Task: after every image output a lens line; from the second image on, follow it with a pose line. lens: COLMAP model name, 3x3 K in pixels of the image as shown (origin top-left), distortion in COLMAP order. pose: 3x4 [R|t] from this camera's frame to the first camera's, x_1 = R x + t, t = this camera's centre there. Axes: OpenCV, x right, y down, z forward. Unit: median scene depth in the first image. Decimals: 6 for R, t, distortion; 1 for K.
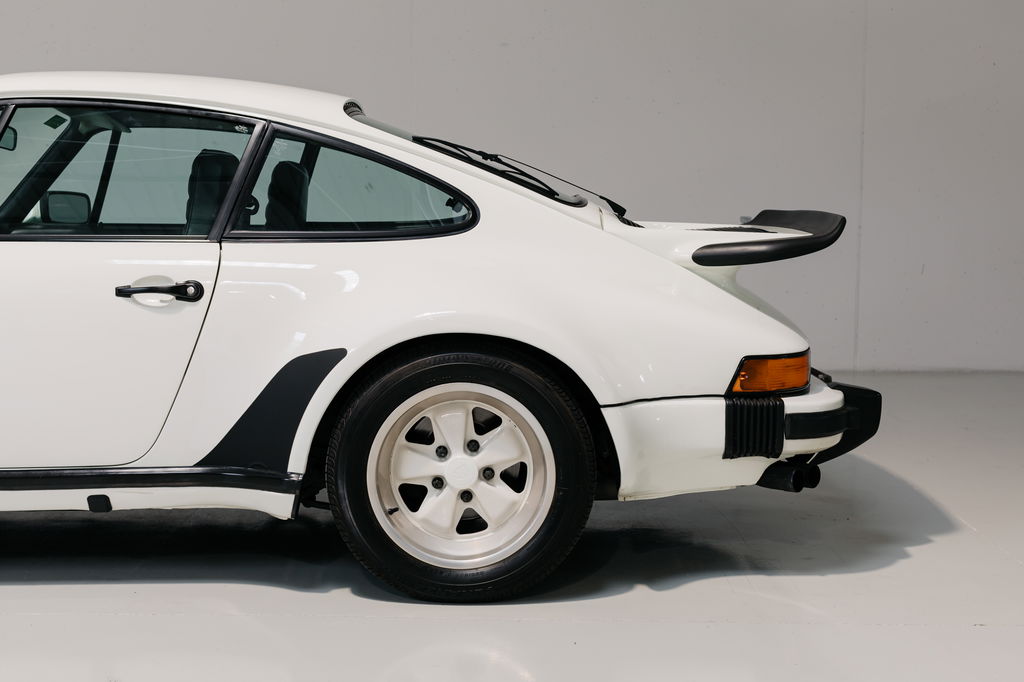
lens RADIAL K [[1481.9, 0, 512.0], [0, 1481.9, 341.0], [0, 0, 1]] dist [0.013119, 0.028946]
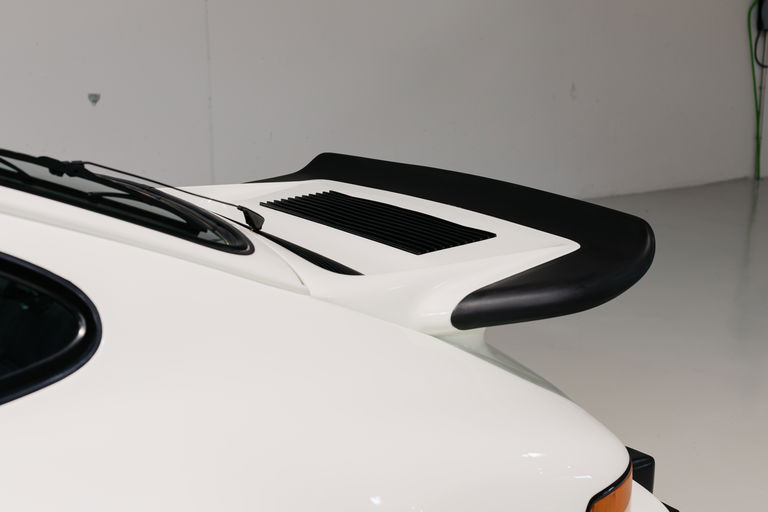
lens RADIAL K [[1125.2, 0, 384.0], [0, 1125.2, 256.0], [0, 0, 1]] dist [-0.018962, -0.002342]
pose [[0.851962, -0.124389, 0.508615, -0.122125], [0.064612, 0.988923, 0.133625, -0.148858], [-0.519602, -0.080981, 0.850562, 0.698306]]
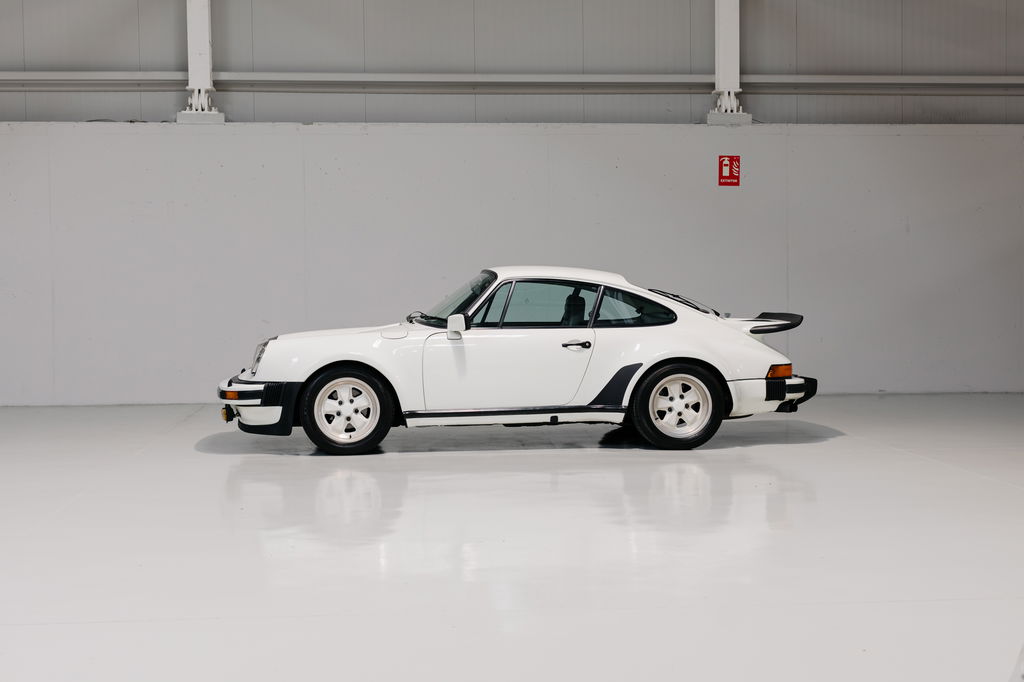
lens RADIAL K [[1481.9, 0, 512.0], [0, 1481.9, 341.0], [0, 0, 1]] dist [0.013119, 0.028946]
pose [[0.996908, -0.017287, 0.076657, -0.577460], [0.022028, 0.997868, -0.061437, 0.133042], [-0.075432, 0.062935, 0.995163, -1.867788]]
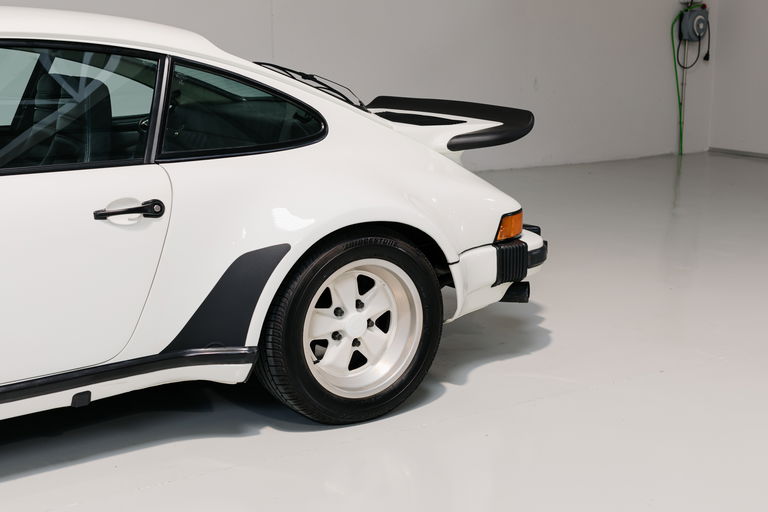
lens RADIAL K [[1111.5, 0, 384.0], [0, 1111.5, 256.0], [0, 0, 1]] dist [0.013119, 0.028946]
pose [[0.848627, -0.116768, 0.515943, -0.512006], [0.061794, 0.990538, 0.122537, -0.091565], [-0.525370, -0.072106, 0.847813, 0.150314]]
